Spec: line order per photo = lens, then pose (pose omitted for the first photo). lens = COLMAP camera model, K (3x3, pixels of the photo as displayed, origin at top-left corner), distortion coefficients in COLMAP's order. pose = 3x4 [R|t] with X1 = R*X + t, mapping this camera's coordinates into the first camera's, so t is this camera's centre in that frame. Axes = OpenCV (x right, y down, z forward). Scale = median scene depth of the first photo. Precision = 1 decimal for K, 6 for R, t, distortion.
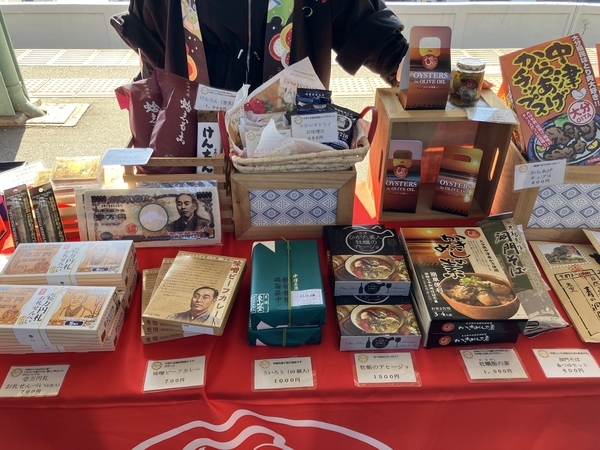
lens RADIAL K [[502.9, 0, 300.0], [0, 502.9, 225.0], [0, 0, 1]] dist [0.043377, -0.062077]
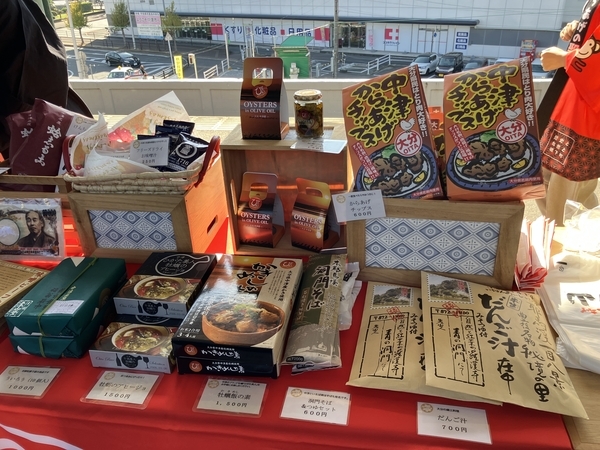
lens RADIAL K [[502.9, 0, 300.0], [0, 502.9, 225.0], [0, 0, 1]] dist [0.043377, -0.062077]
pose [[0.980769, 0.052327, -0.188027, 0.535523], [-0.078241, 0.988002, -0.133155, 0.067112], [0.178804, 0.145306, 0.973096, 0.075380]]
